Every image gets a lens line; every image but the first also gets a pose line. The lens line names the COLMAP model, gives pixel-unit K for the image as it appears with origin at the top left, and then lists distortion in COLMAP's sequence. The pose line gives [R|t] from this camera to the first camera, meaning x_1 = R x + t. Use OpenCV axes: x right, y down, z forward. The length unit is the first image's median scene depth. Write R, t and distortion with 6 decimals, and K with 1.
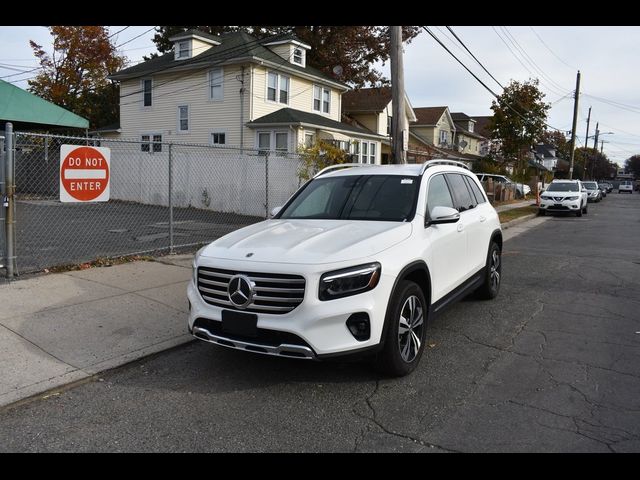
lens RADIAL K [[521.2, 0, 311.1], [0, 521.2, 238.1], [0, 0, 1]] dist [-0.092945, 0.010261]
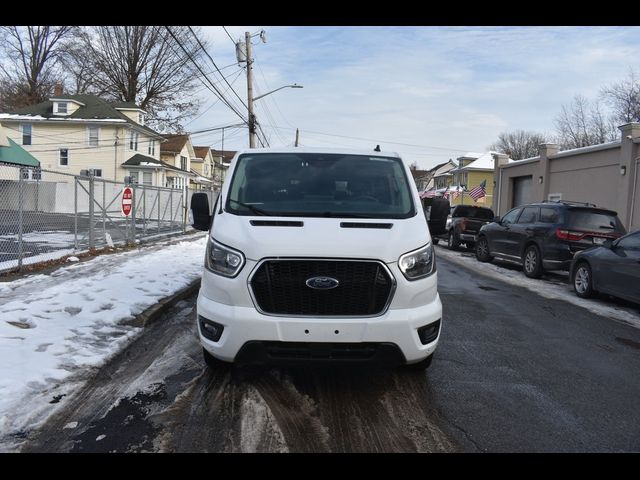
lens RADIAL K [[525.9, 0, 320.0], [0, 525.9, 240.0], [0, 0, 1]] dist [-0.084884, -0.000919]
pose [[0.847091, -0.024053, 0.530903, -0.392598], [0.040672, 0.998980, -0.019636, 0.051550], [-0.529889, 0.038226, 0.847205, -0.545537]]
